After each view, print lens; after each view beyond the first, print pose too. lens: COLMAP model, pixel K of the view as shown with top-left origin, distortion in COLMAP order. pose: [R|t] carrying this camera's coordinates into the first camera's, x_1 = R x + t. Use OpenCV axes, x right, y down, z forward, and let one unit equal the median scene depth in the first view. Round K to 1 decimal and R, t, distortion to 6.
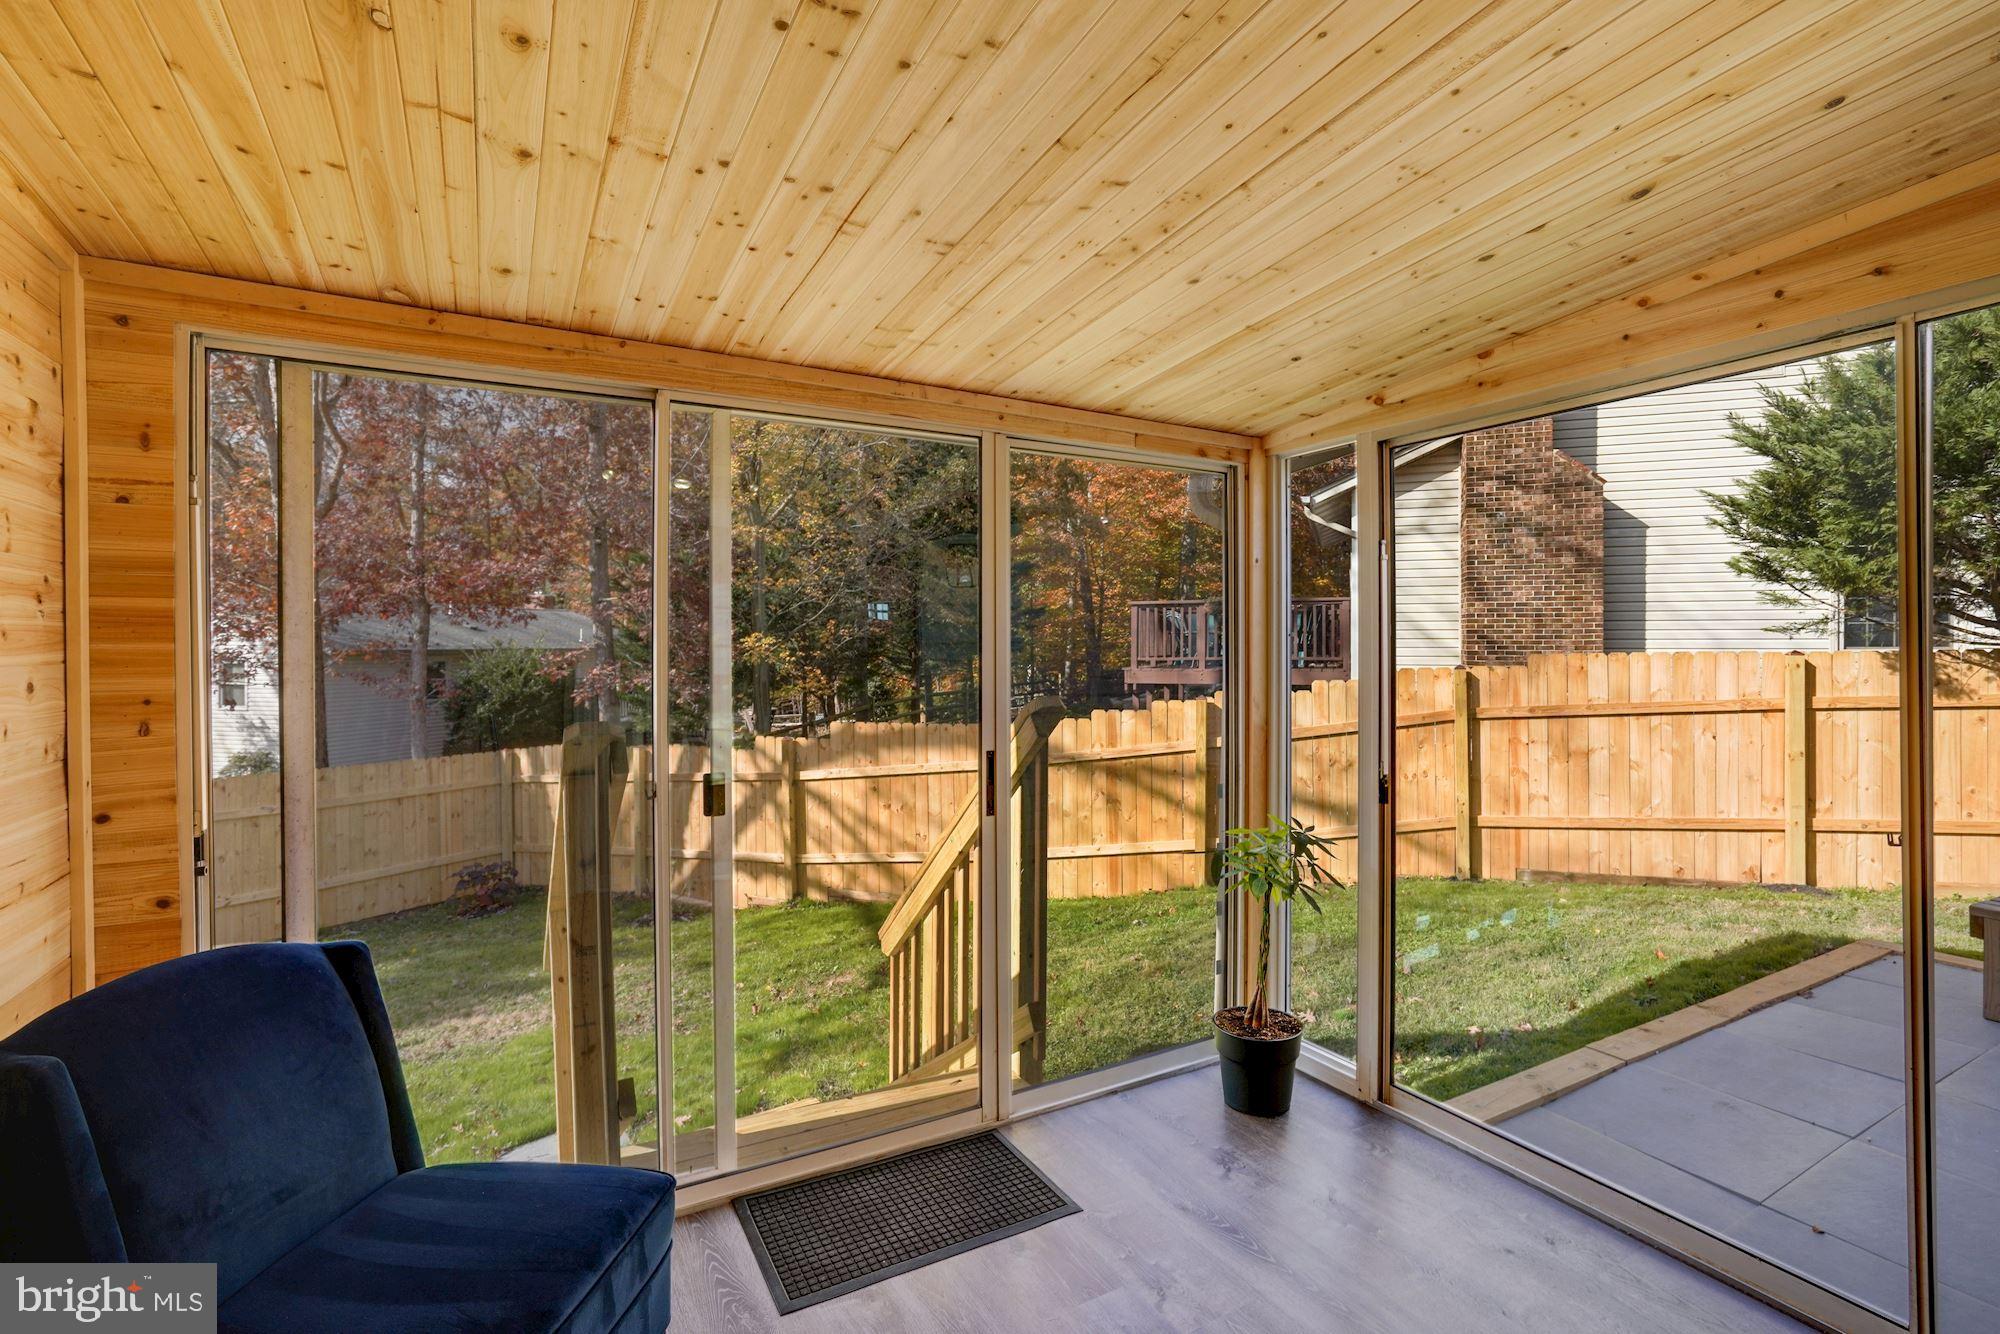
lens RADIAL K [[916.4, 0, 998.2], [0, 916.4, 659.1], [0, 0, 1]] dist [-0.047261, 0.023671]
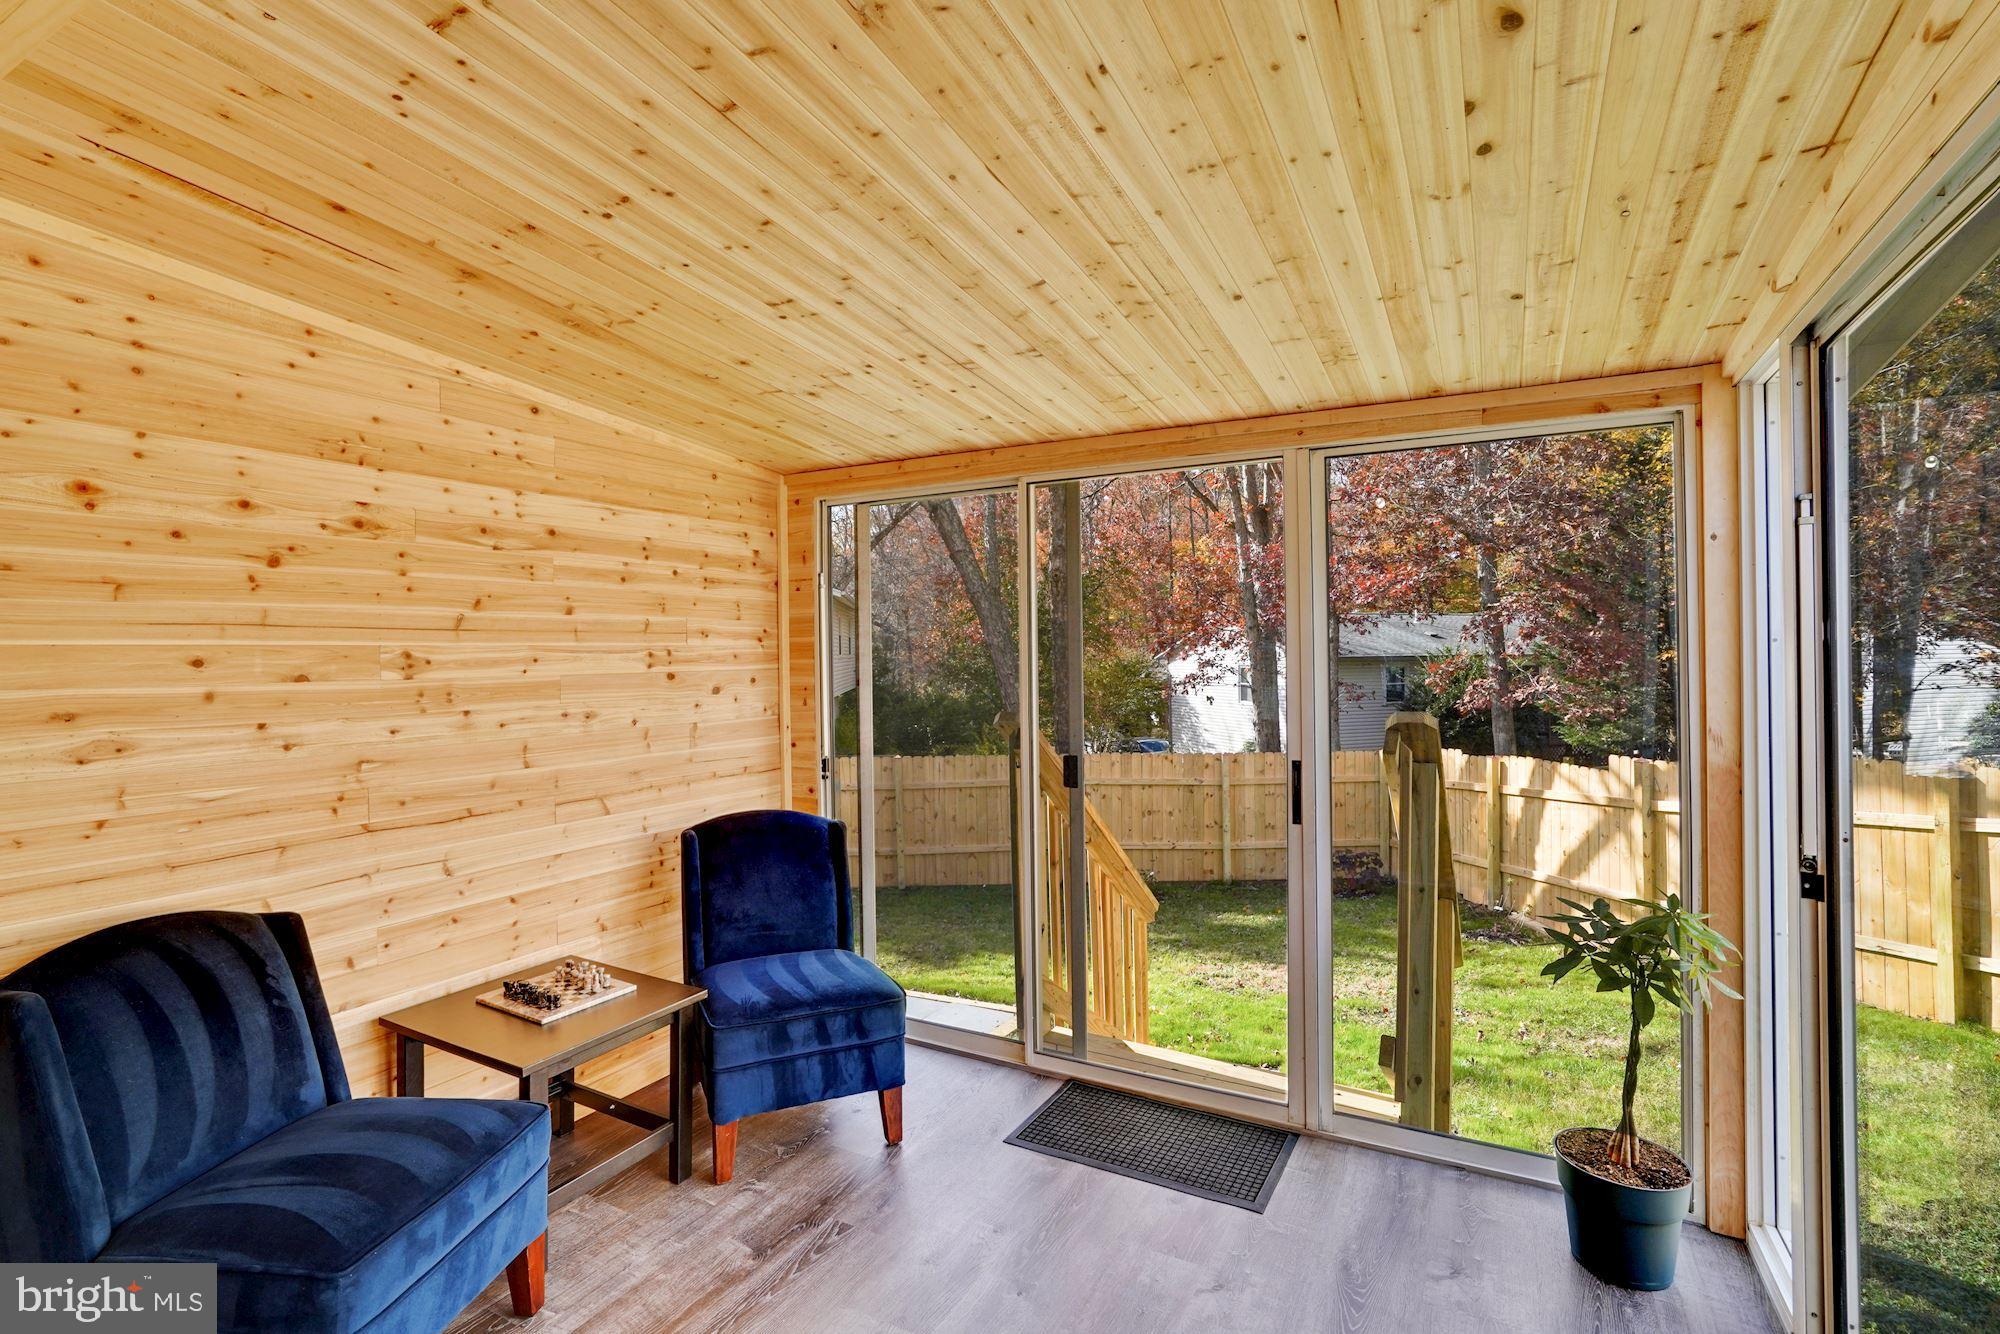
lens RADIAL K [[916.4, 0, 998.2], [0, 916.4, 659.1], [0, 0, 1]] dist [-0.047261, 0.023671]
pose [[0.538847, -0.002296, -0.842400, 0.685131], [-0.003391, 0.999982, -0.004895, -0.006707], [0.842397, 0.005494, 0.538830, 0.175630]]
